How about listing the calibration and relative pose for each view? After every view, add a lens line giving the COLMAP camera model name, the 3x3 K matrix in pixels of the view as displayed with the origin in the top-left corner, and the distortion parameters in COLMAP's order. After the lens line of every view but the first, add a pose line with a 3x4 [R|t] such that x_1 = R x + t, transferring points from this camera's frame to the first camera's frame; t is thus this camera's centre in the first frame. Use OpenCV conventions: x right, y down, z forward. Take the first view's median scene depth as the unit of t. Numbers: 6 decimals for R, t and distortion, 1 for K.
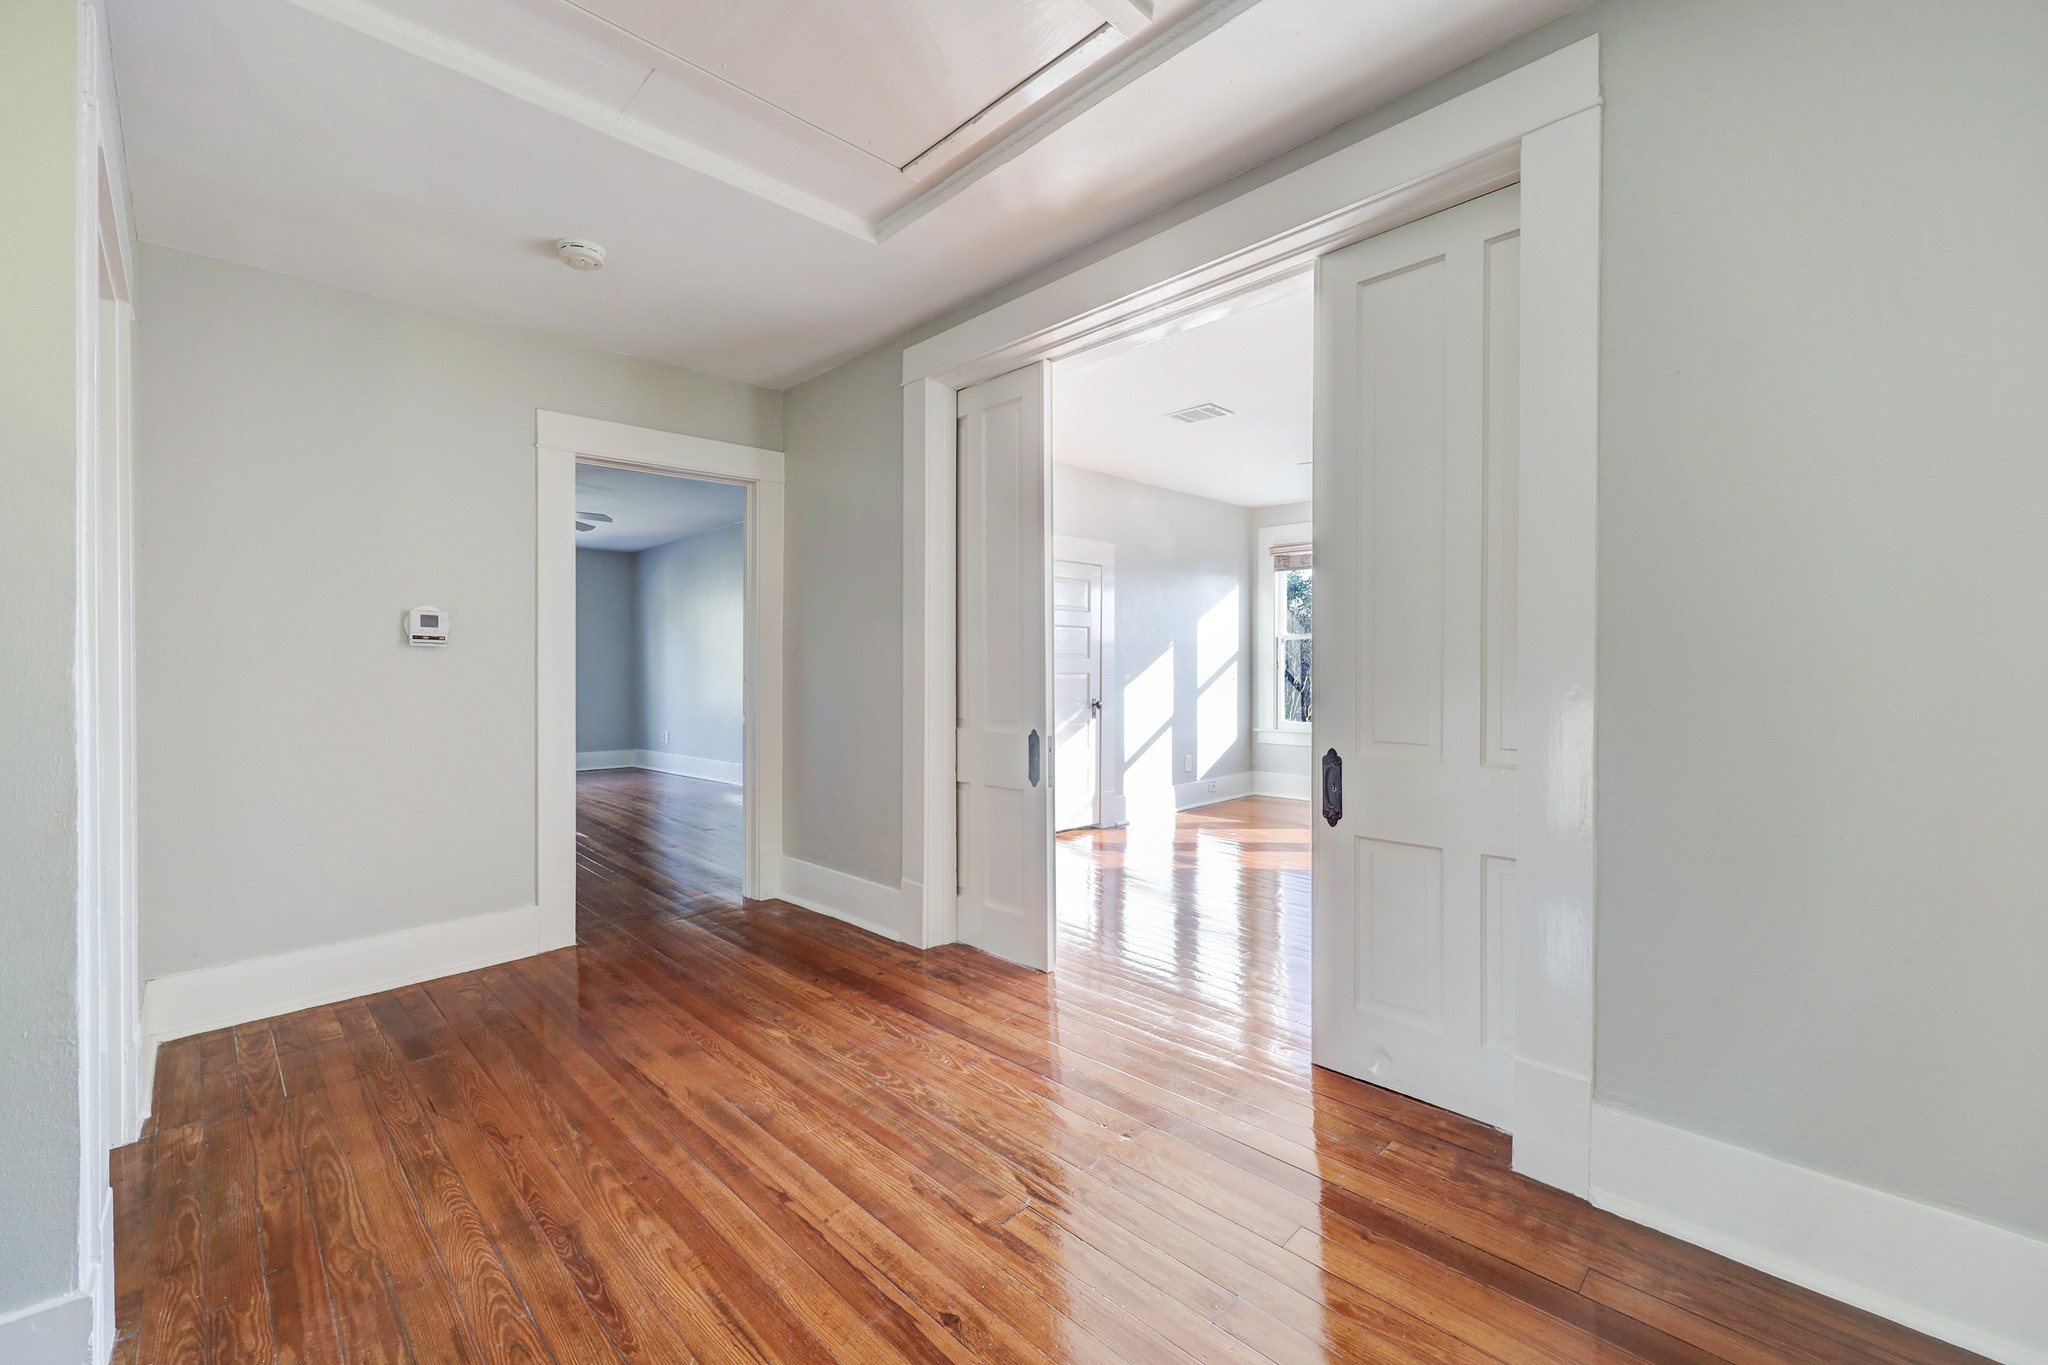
lens RADIAL K [[839.2, 0, 1018.3], [0, 839.2, 678.5], [0, 0, 1]] dist [-0.001492, 0.000137]
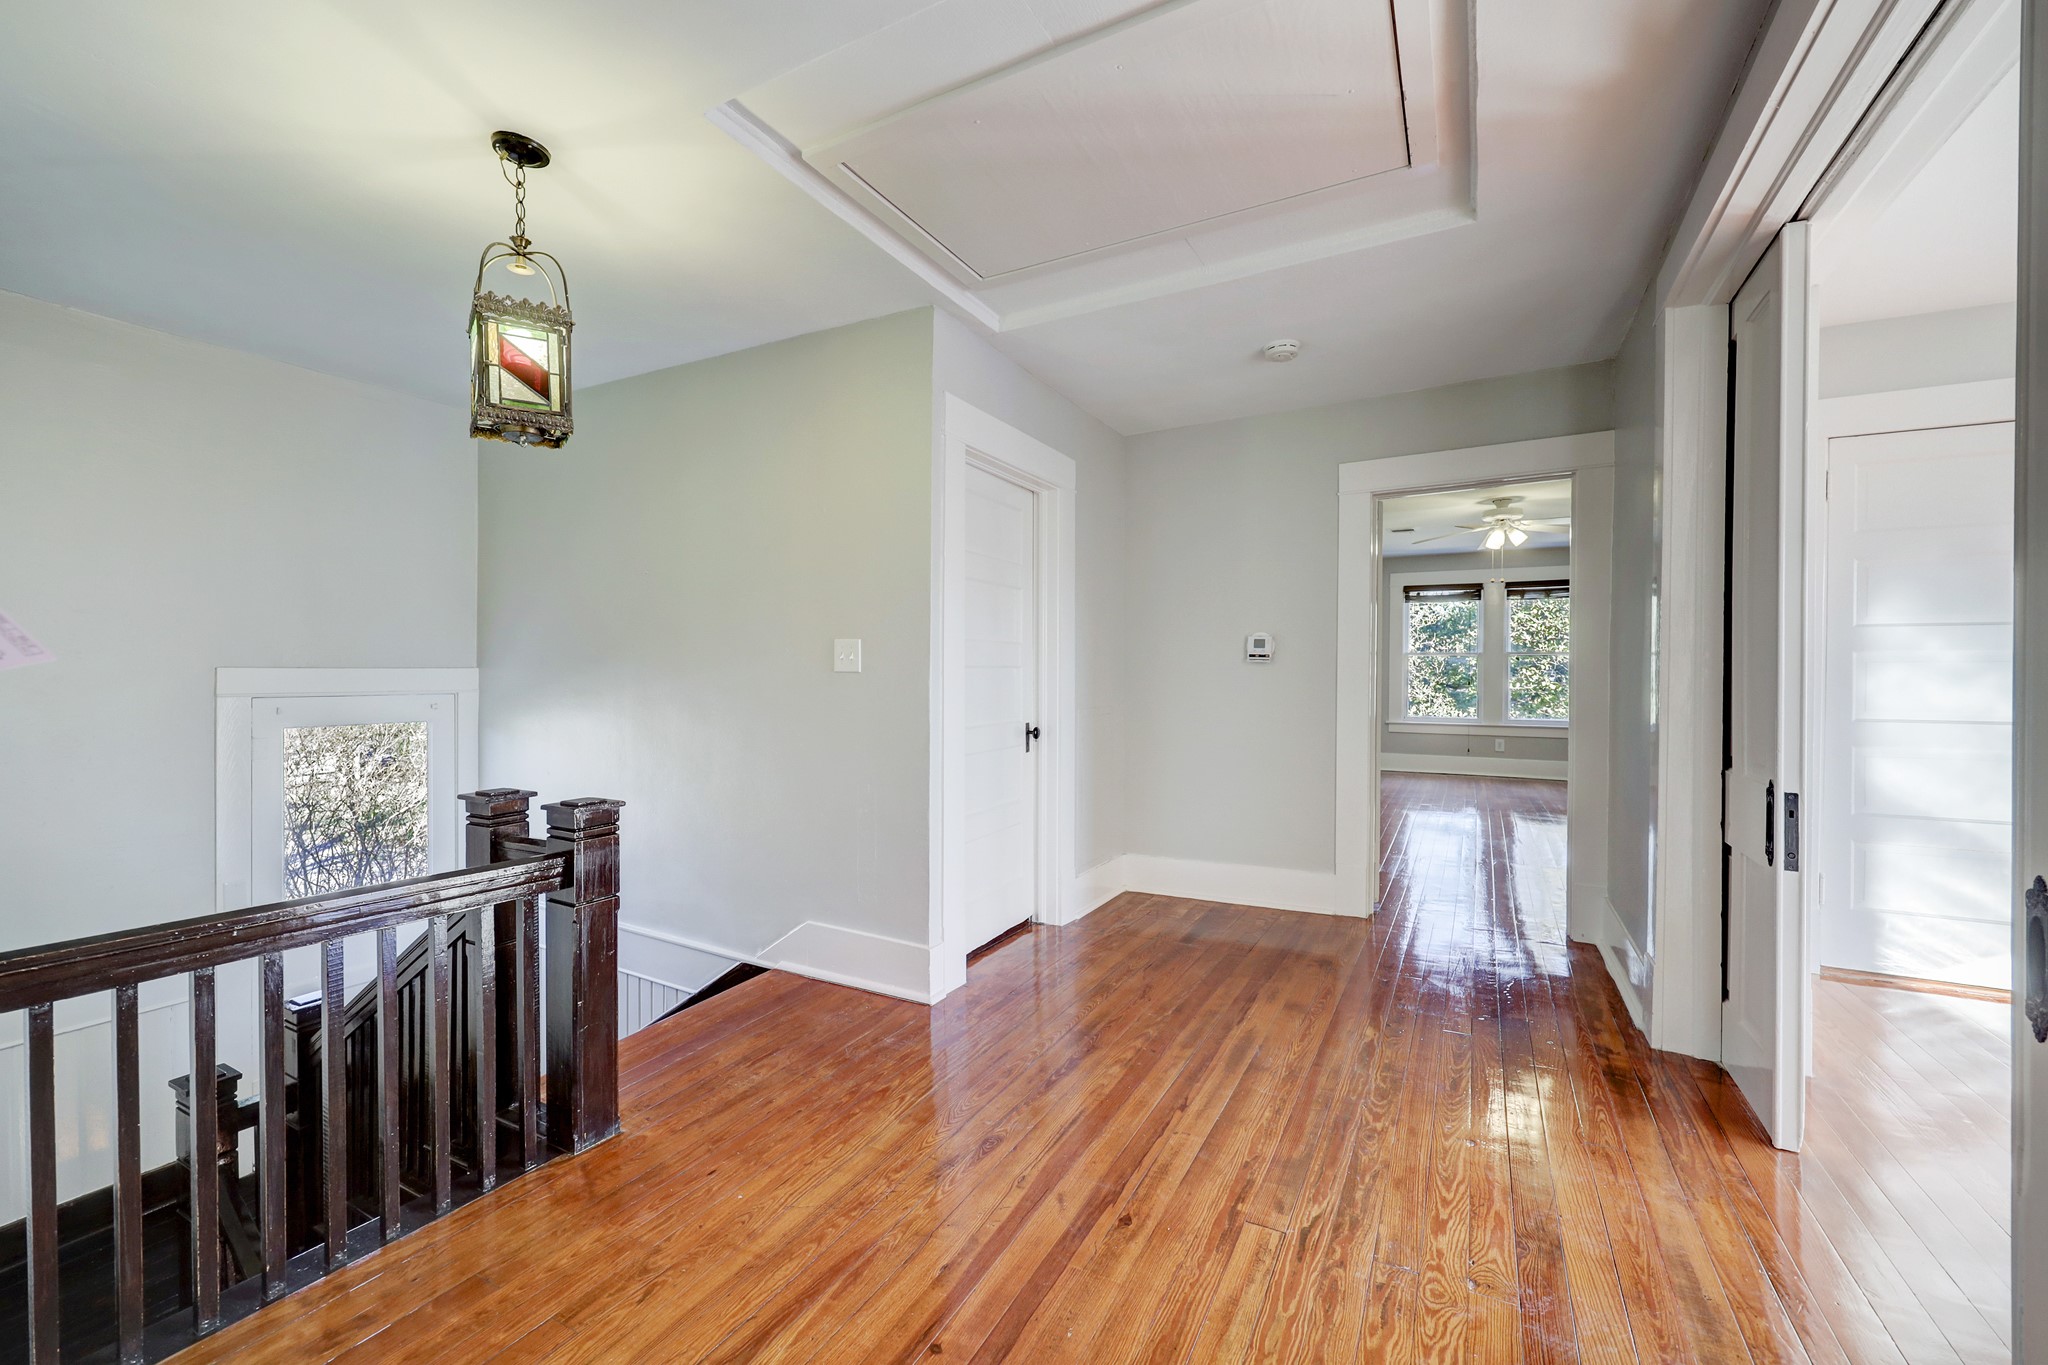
lens RADIAL K [[839.2, 0, 1013.1], [0, 839.2, 676.2], [0, 0, 1]] dist [-0.001492, 0.000137]
pose [[0.281566, 0.009145, -0.959498, 0.699625], [-0.011101, 0.999919, 0.006273, -0.027844], [0.959478, 0.008885, 0.281644, 0.324649]]
